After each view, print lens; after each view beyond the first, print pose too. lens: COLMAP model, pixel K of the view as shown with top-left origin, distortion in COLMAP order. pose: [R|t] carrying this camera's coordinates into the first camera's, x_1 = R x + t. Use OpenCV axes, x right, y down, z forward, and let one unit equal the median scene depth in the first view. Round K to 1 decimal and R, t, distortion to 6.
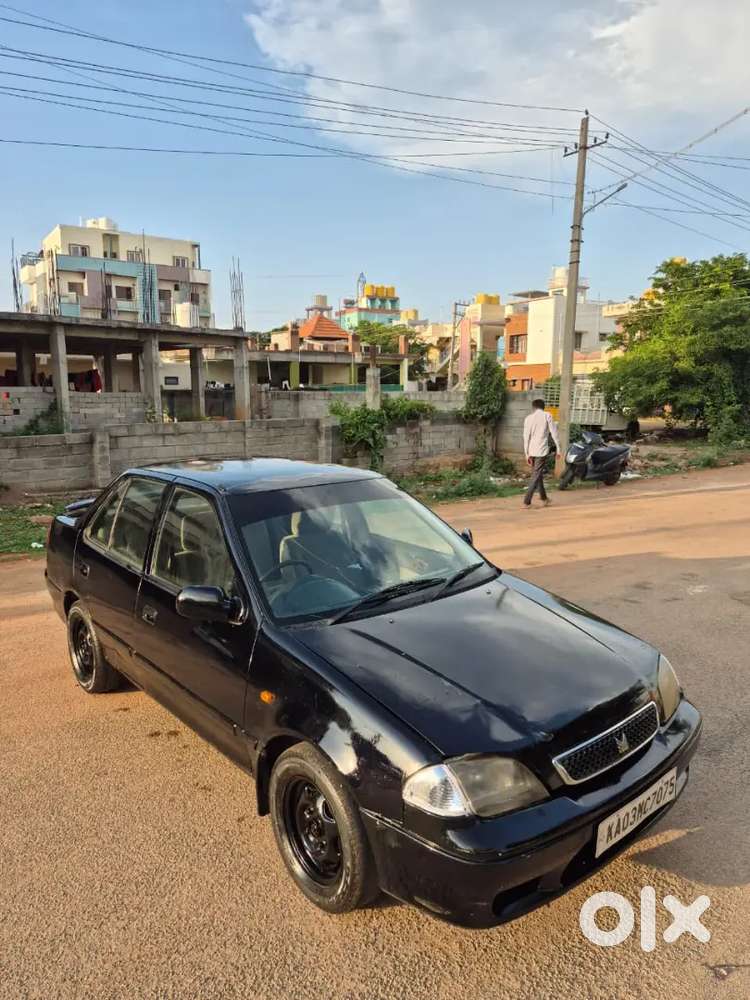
lens RADIAL K [[710.2, 0, 371.3], [0, 710.2, 495.6], [0, 0, 1]] dist [0.106501, -0.139660]
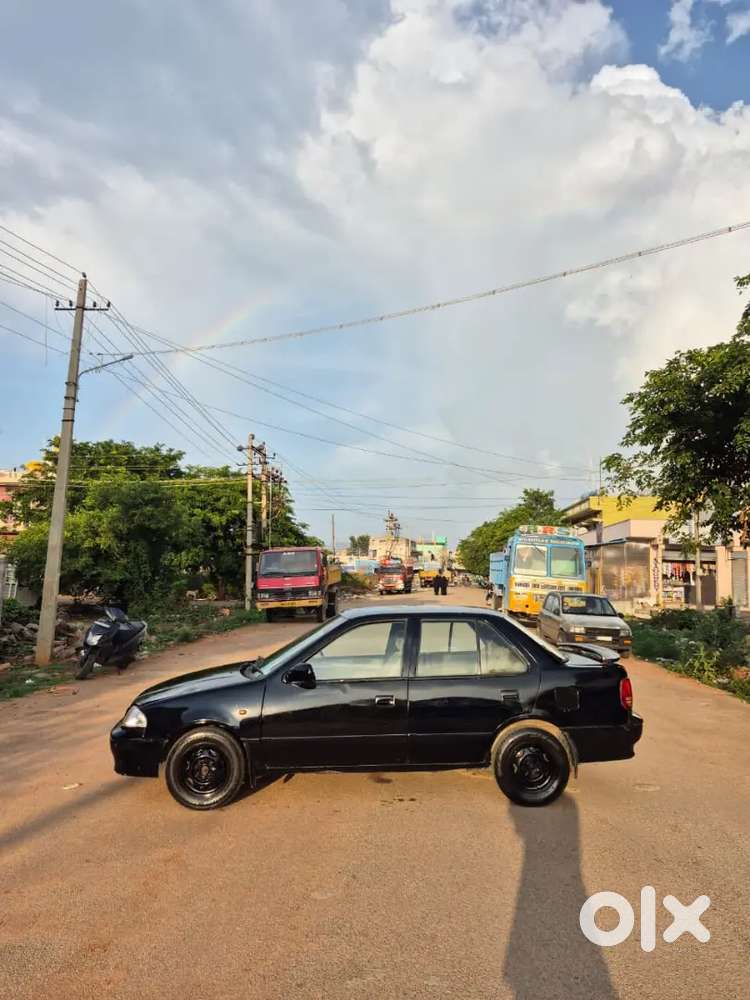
lens RADIAL K [[710.2, 0, 371.3], [0, 710.2, 495.6], [0, 0, 1]] dist [0.106501, -0.139660]
pose [[0.647177, 0.107779, 0.754682, -0.083254], [0.076485, 0.975780, -0.204945, -0.009150], [-0.758493, 0.190358, 0.623259, 0.093441]]
